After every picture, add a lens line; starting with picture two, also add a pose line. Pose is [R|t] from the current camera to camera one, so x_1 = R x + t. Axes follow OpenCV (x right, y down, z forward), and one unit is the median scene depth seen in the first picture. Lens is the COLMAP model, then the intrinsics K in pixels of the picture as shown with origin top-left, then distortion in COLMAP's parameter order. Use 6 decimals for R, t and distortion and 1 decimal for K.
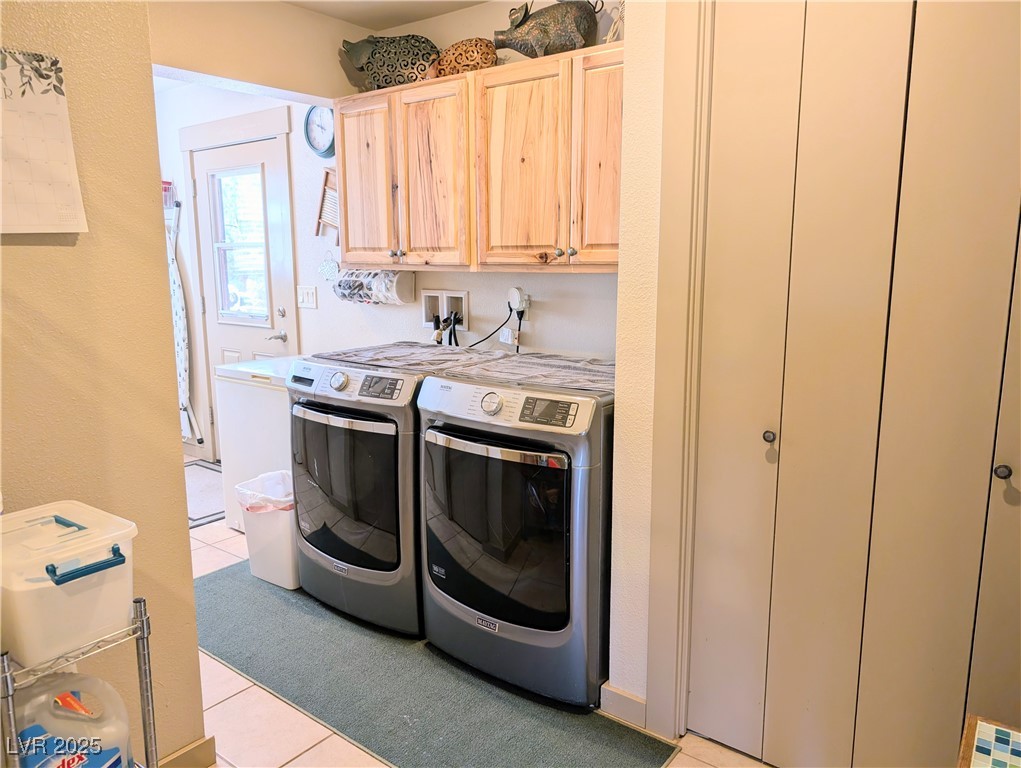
lens RADIAL K [[742.8, 0, 508.8], [0, 742.8, 382.6], [0, 0, 1]] dist [0.000223, 0.007346]
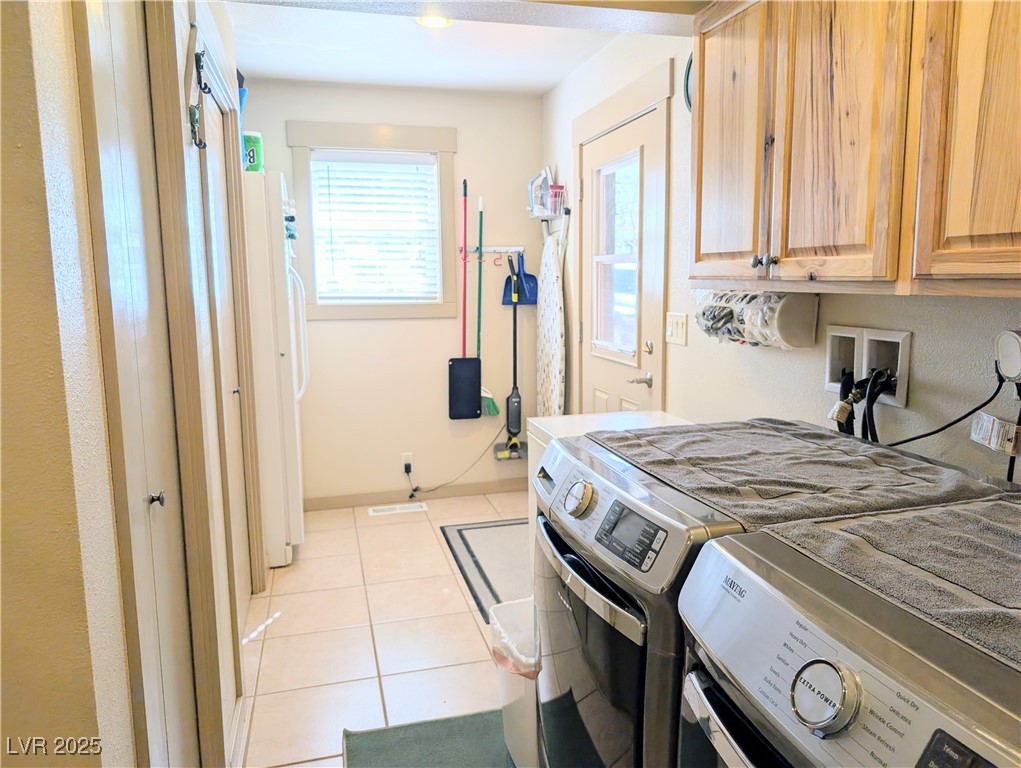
lens RADIAL K [[742.8, 0, 516.2], [0, 742.8, 380.6], [0, 0, 1]] dist [0.000223, 0.007346]
pose [[0.799317, 0.076024, -0.596081, 0.035438], [-0.092390, 0.995718, 0.003102, -0.065044], [0.593764, 0.052592, 0.802919, 0.420614]]
